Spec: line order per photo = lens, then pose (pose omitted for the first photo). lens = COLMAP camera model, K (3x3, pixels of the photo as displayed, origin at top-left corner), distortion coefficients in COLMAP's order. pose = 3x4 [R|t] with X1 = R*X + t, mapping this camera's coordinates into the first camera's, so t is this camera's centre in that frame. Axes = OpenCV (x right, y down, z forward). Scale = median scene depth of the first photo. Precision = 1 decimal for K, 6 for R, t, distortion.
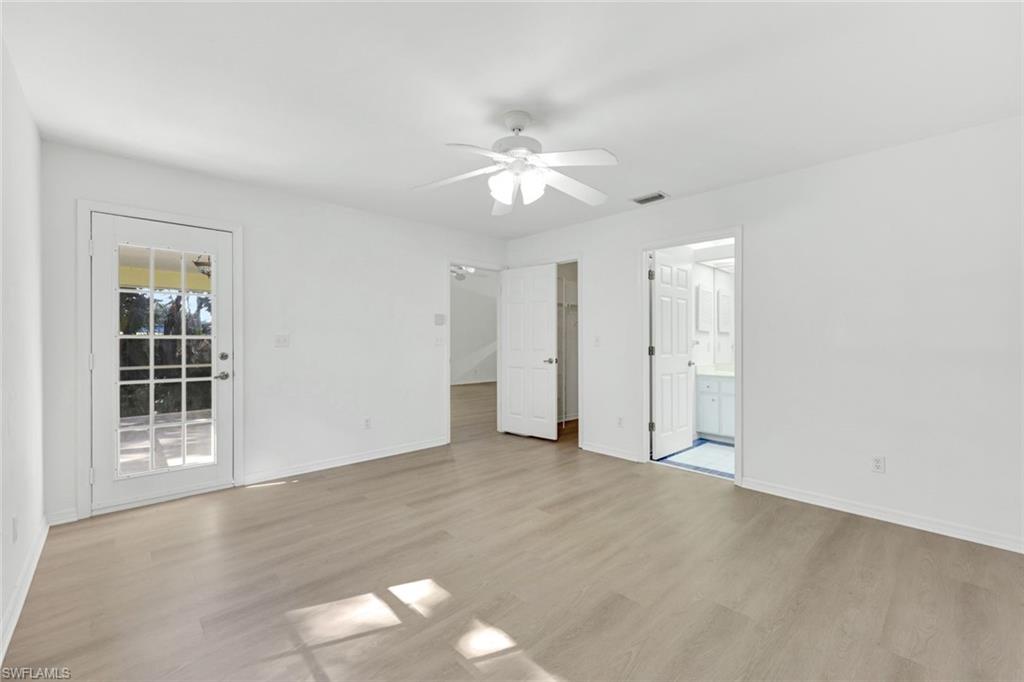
lens RADIAL K [[430.3, 0, 509.3], [0, 430.3, 347.4], [0, 0, 1]] dist [0.001053, 0.000066]
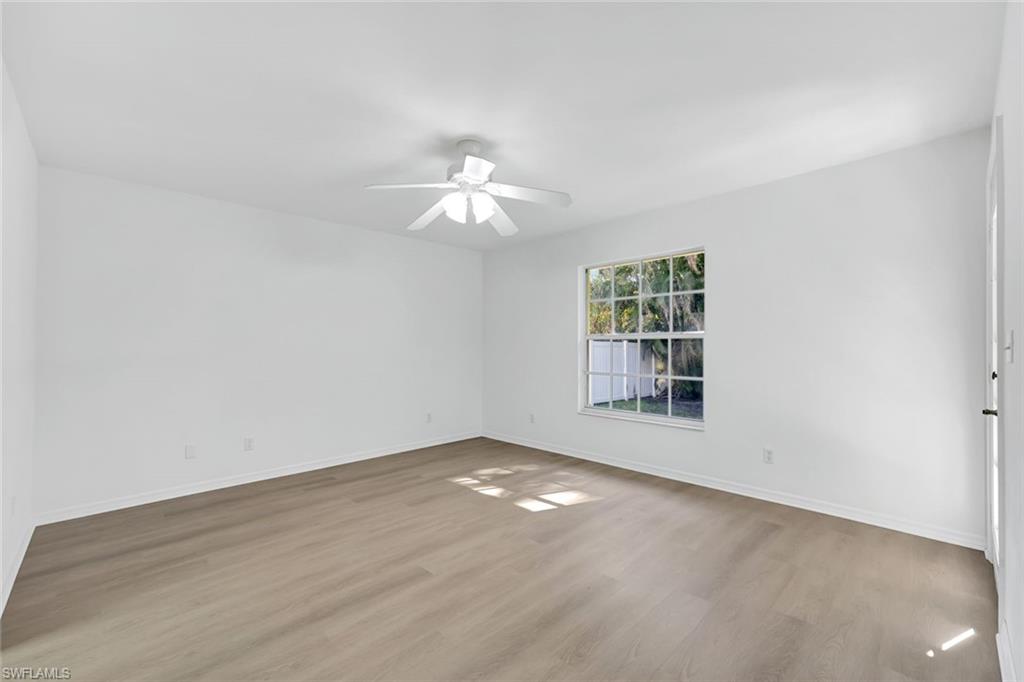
lens RADIAL K [[430.3, 0, 509.3], [0, 430.3, 347.4], [0, 0, 1]] dist [0.001053, 0.000066]
pose [[-0.999679, 0.006327, -0.024518, -0.057178], [0.006000, 0.999893, 0.013373, -0.027994], [0.024600, 0.013221, -0.999610, 1.931456]]
